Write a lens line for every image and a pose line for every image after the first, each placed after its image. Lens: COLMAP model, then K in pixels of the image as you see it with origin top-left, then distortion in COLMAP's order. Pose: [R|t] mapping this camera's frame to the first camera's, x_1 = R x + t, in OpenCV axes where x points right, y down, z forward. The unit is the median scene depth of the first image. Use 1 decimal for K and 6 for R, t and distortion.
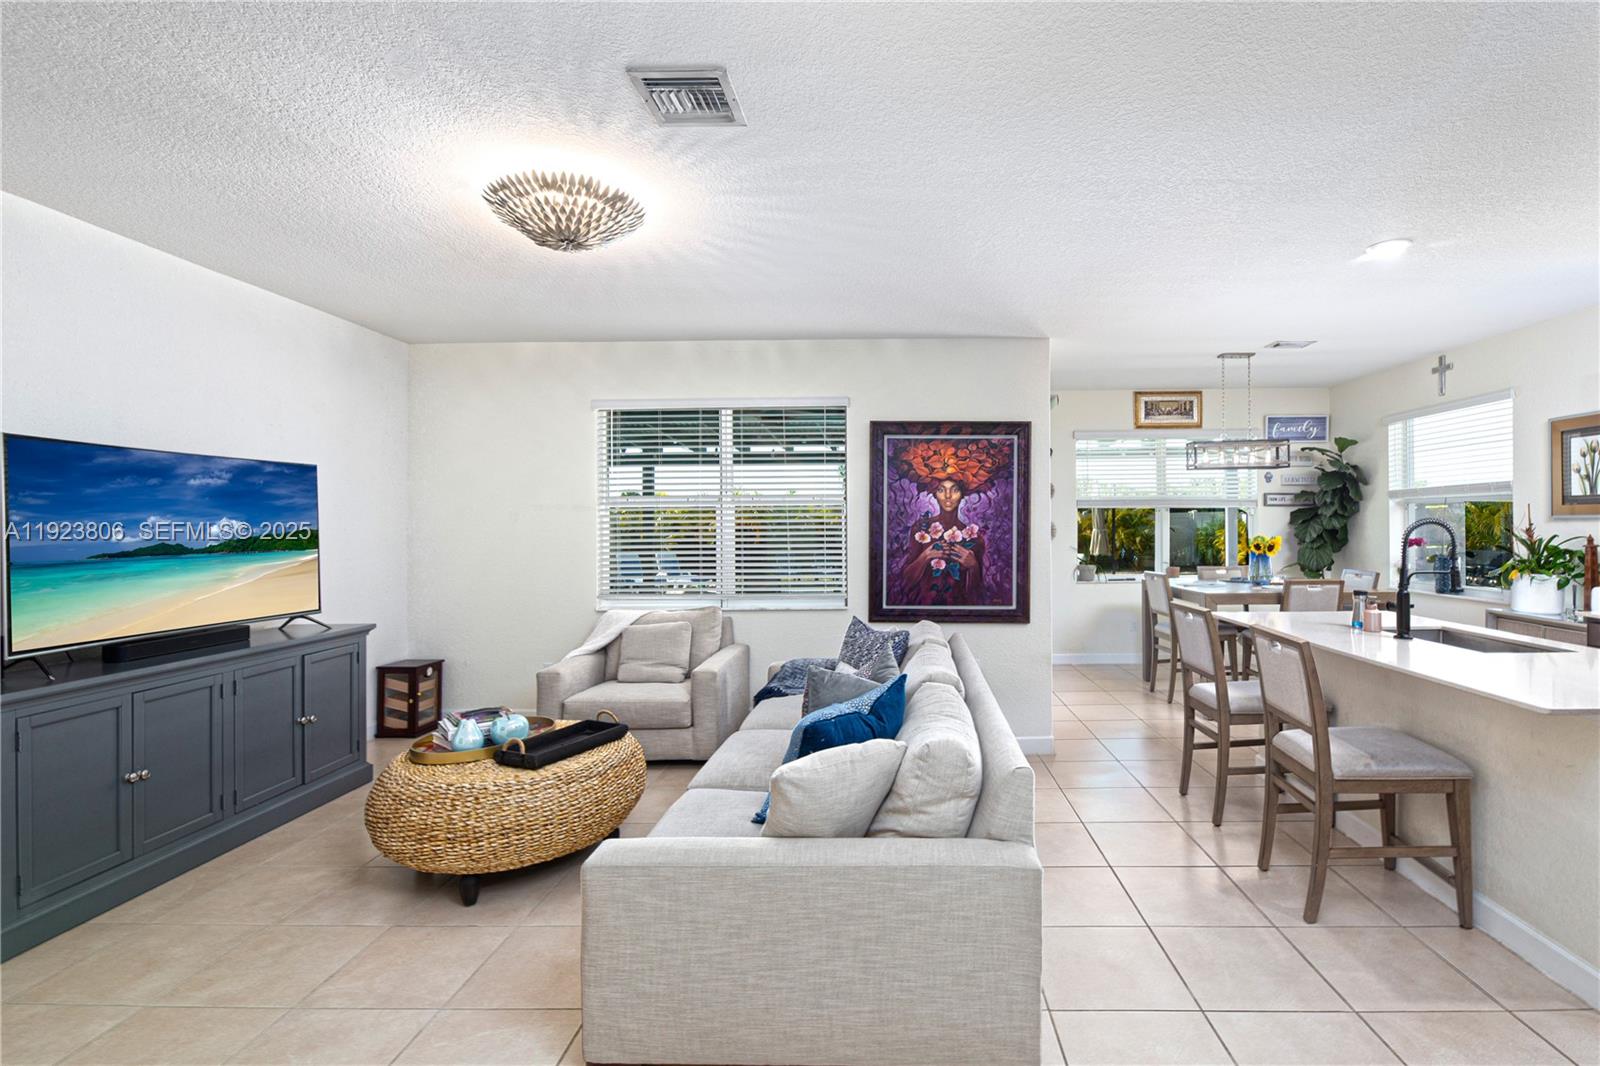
lens RADIAL K [[726.1, 0, 887.5], [0, 726.1, 518.8], [0, 0, 1]] dist [0.001303, -0.001978]
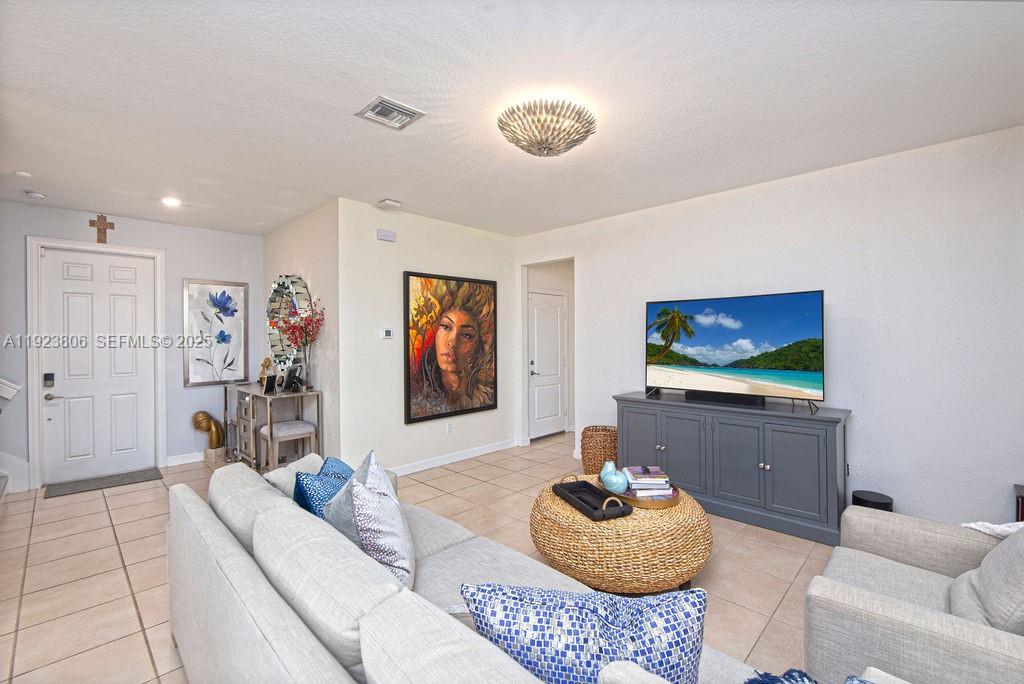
lens RADIAL K [[442.0, 0, 522.4], [0, 442.0, 335.1], [0, 0, 1]] dist [0.000321, -0.002538]
pose [[-0.694401, 0.007038, -0.719554, 0.141041], [0.019125, 0.999779, -0.008677, 0.003362], [0.719335, -0.019787, -0.694382, 0.885956]]
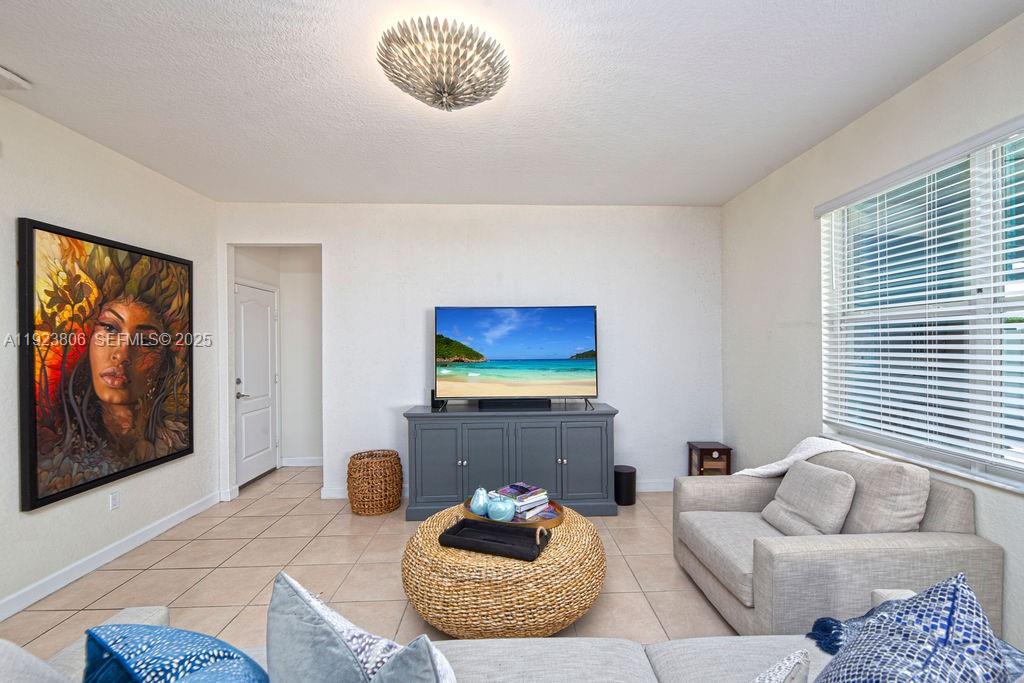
lens RADIAL K [[442.0, 0, 517.3], [0, 442.0, 345.4], [0, 0, 1]] dist [0.000321, -0.002538]
pose [[0.038578, 0.007960, -0.999224, 0.145385], [0.017474, 0.999810, 0.008639, 0.000978], [0.999103, -0.017793, 0.038432, 0.600870]]
